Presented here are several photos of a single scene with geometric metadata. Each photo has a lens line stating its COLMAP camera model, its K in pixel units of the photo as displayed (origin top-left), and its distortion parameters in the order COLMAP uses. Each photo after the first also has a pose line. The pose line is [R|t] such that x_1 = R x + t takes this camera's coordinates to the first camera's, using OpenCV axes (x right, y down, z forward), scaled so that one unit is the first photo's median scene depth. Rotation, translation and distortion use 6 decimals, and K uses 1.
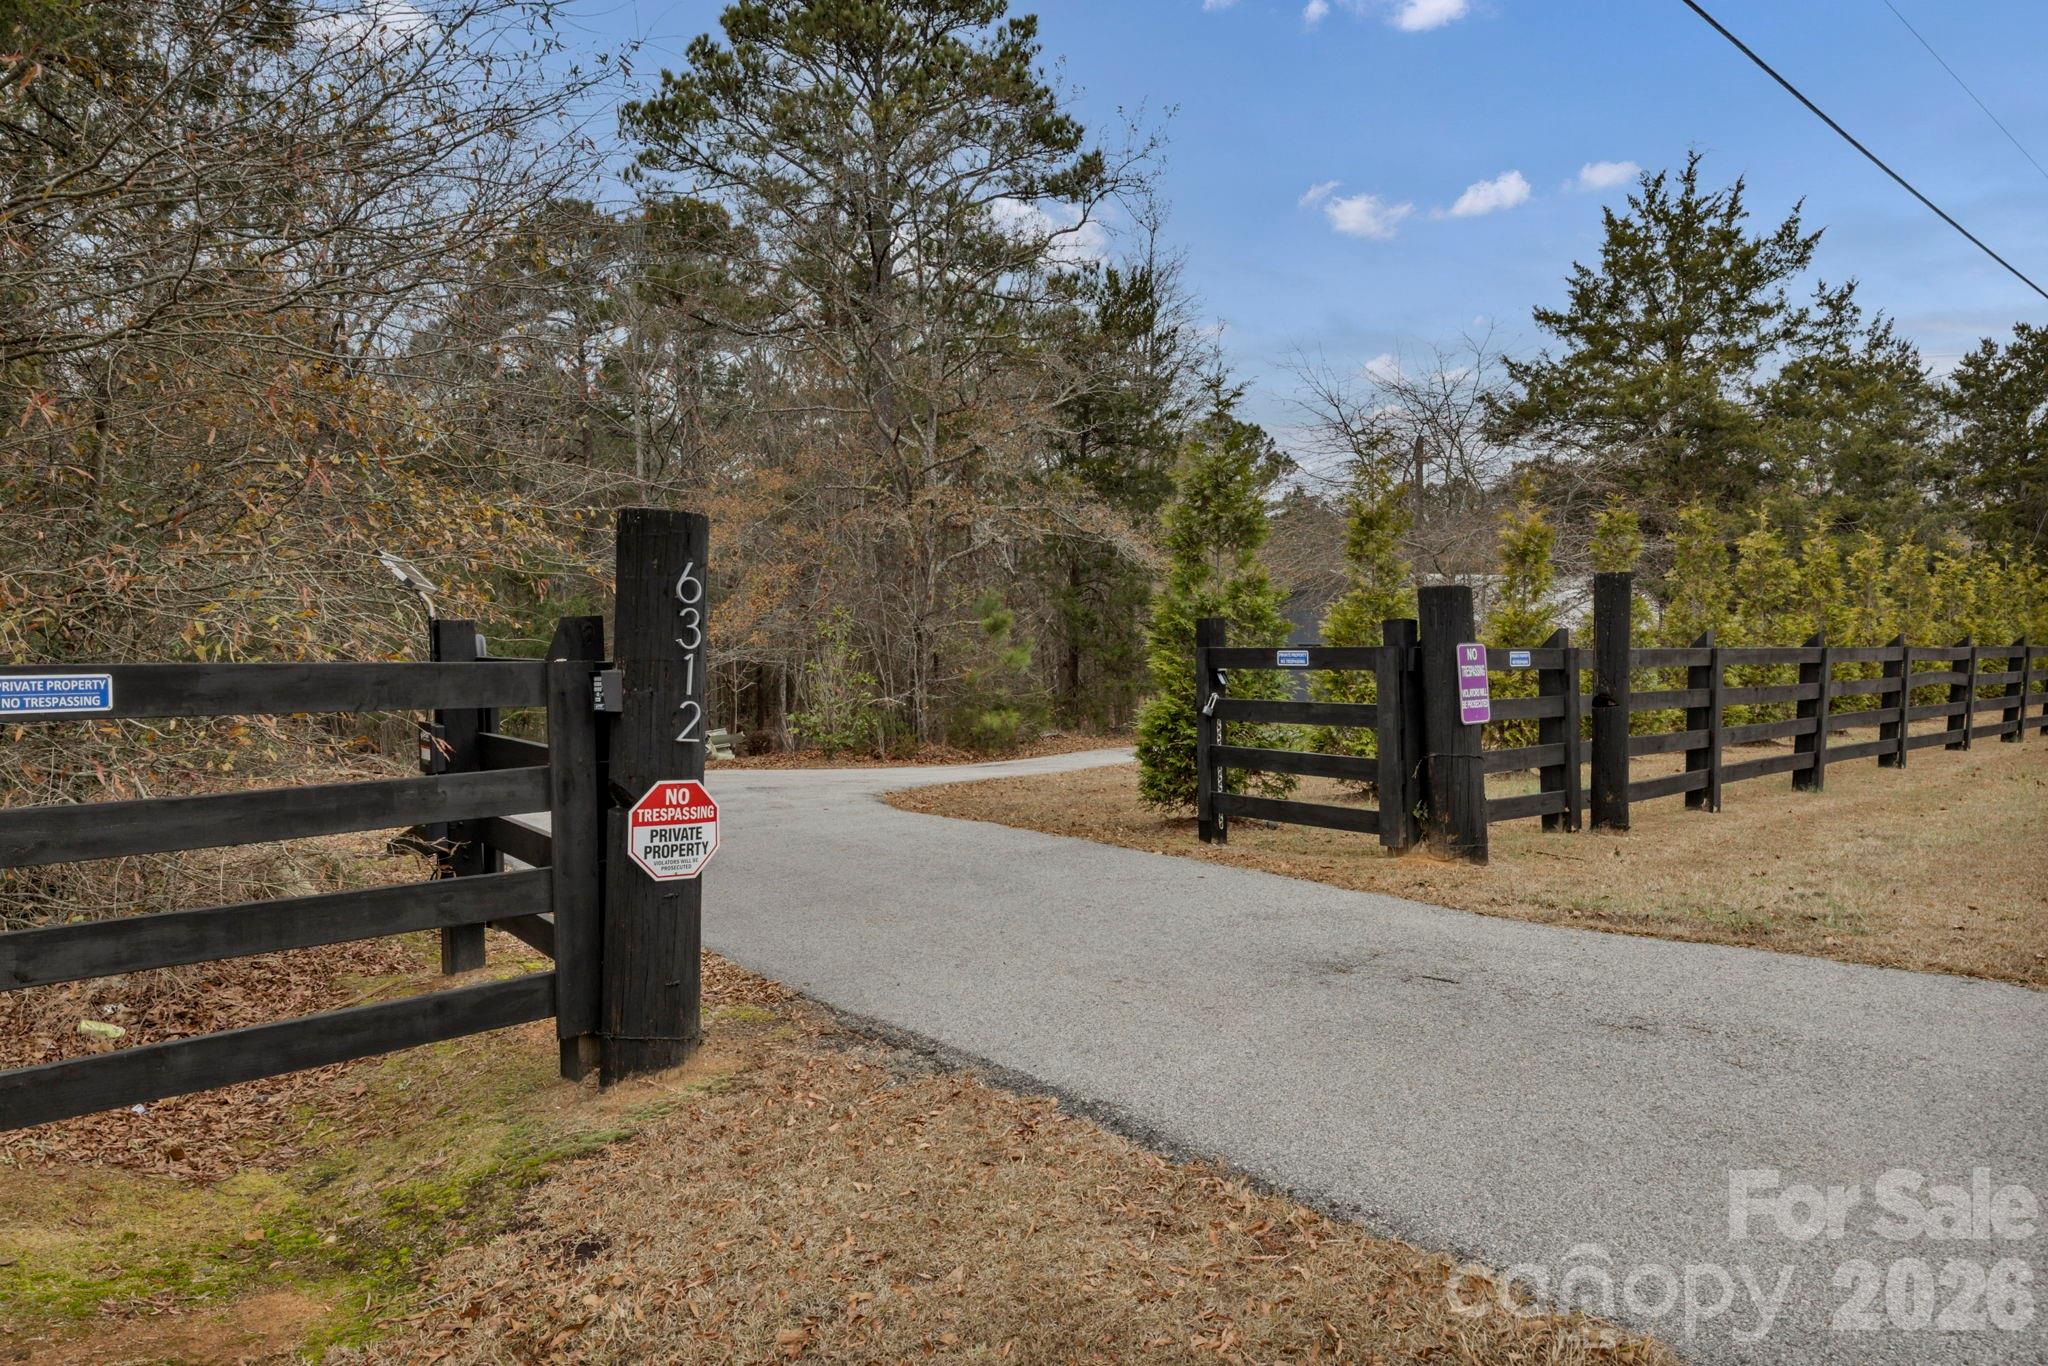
lens RADIAL K [[1404.6, 0, 1018.8], [0, 1404.6, 689.4], [0, 0, 1]] dist [-0.008346, 0.002521]
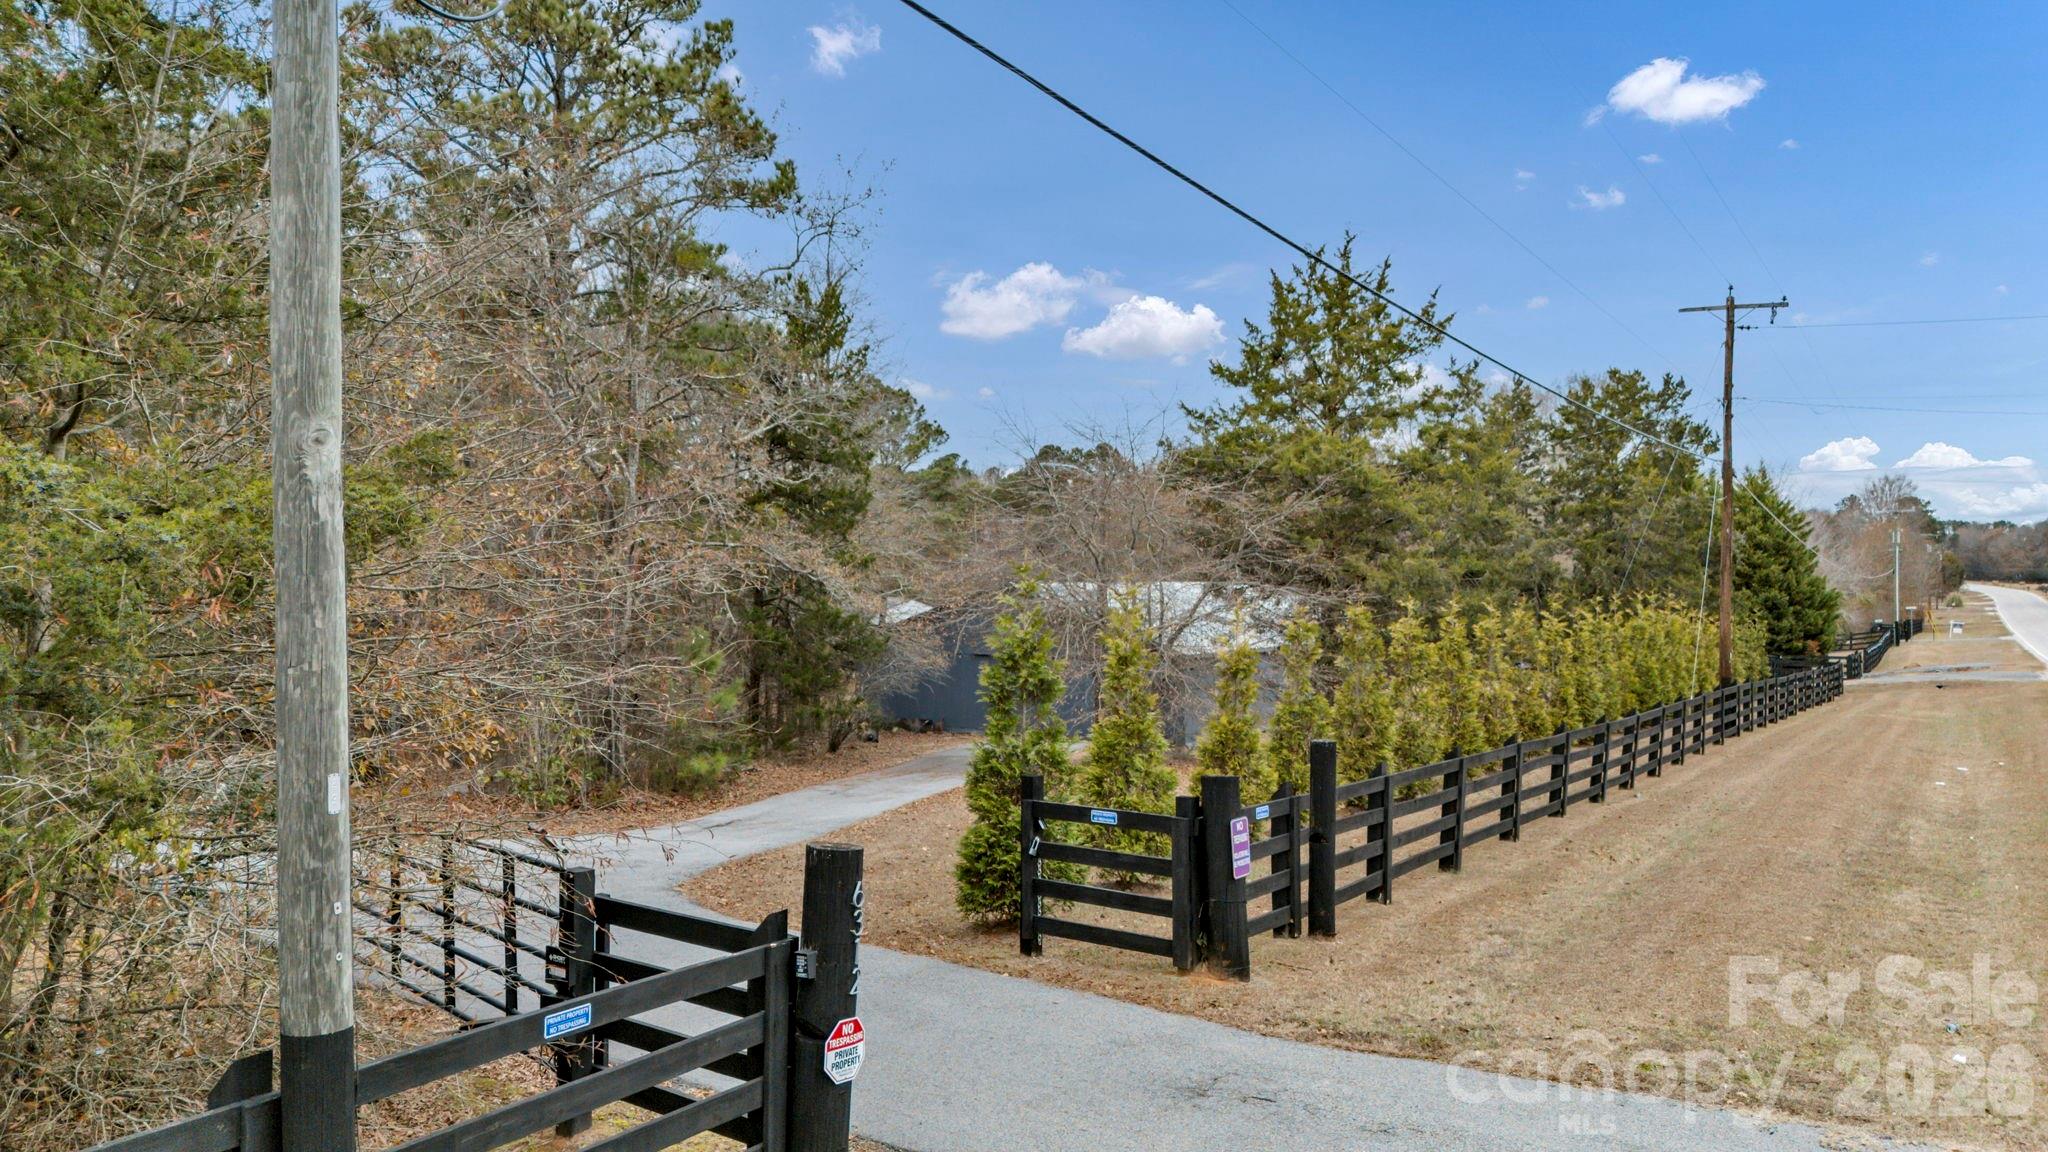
lens RADIAL K [[1722.1, 0, 1023.7], [0, 1722.1, 535.2], [0, 0, 1]] dist [0.090592, -0.007348]
pose [[0.959081, 0.021601, 0.282308, -0.146384], [-0.012500, 0.999344, -0.033998, -0.099618], [-0.282857, 0.029078, 0.958721, -0.231321]]
